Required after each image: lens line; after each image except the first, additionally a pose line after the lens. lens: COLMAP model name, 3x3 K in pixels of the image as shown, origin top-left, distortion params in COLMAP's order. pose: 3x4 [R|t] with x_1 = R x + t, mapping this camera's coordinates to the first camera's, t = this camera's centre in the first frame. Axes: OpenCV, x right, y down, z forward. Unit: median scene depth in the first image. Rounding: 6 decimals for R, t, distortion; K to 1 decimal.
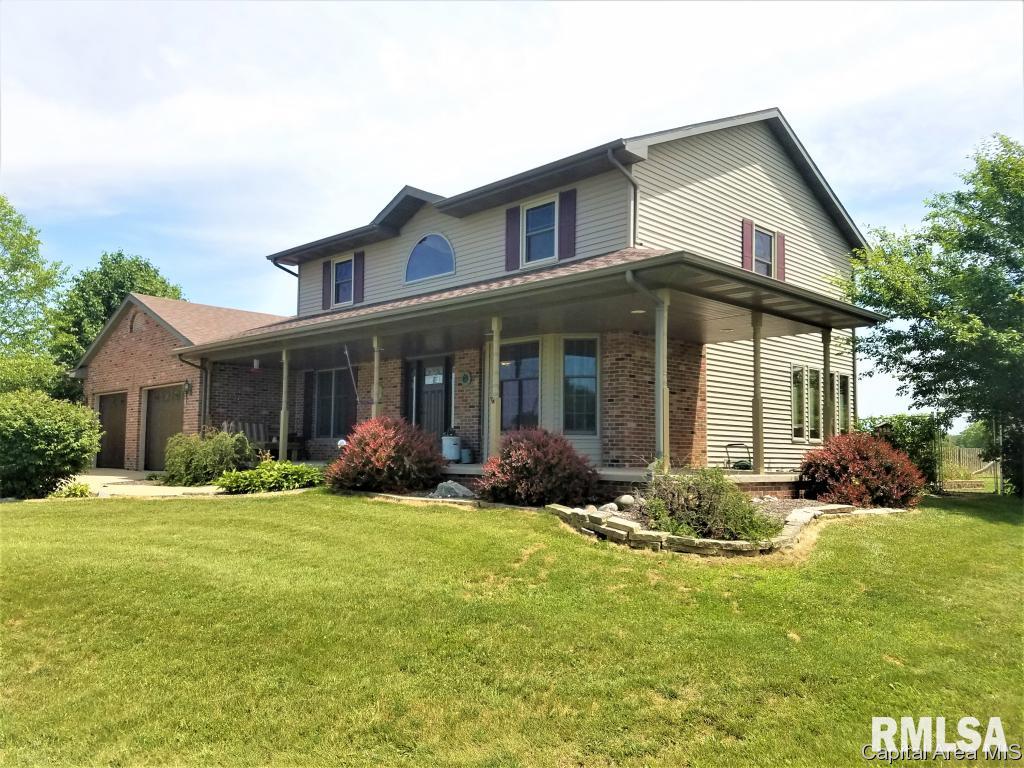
lens RADIAL K [[793.5, 0, 512.0], [0, 793.5, 384.0], [0, 0, 1]] dist [0.266375, -0.486103]
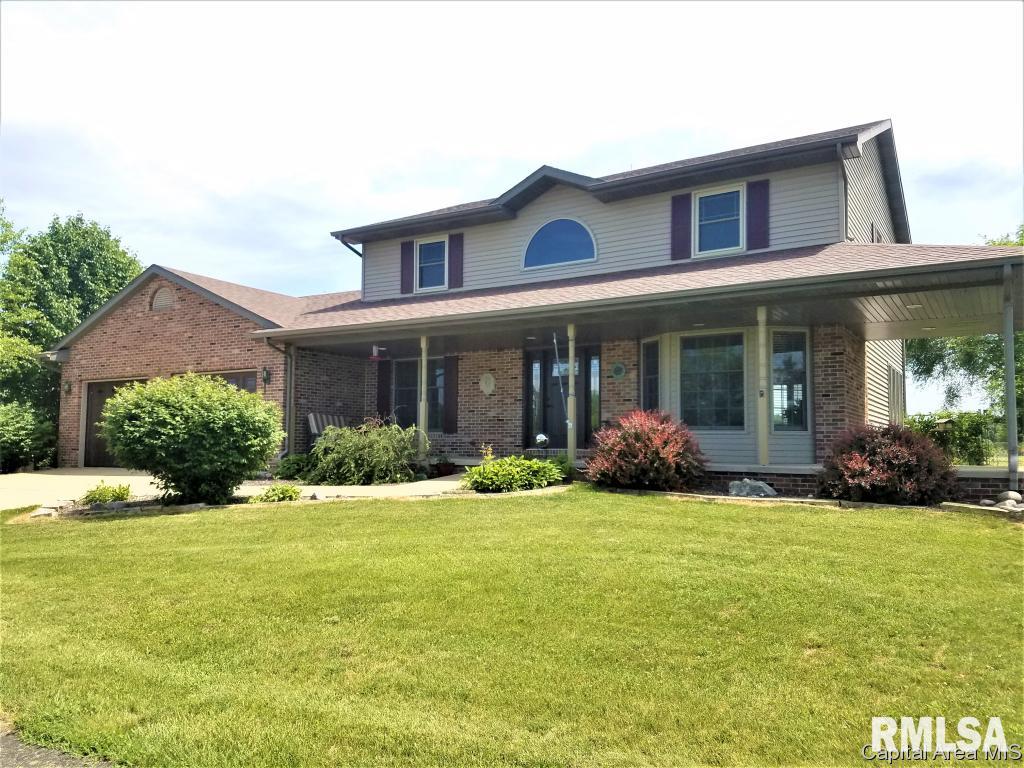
lens RADIAL K [[793.5, 0, 512.0], [0, 793.5, 384.0], [0, 0, 1]] dist [0.266375, -0.486103]
pose [[0.971519, 0.014795, 0.236498, -0.400302], [-0.016264, 0.999859, 0.004263, 0.006705], [-0.236401, -0.007988, 0.971623, 0.092542]]
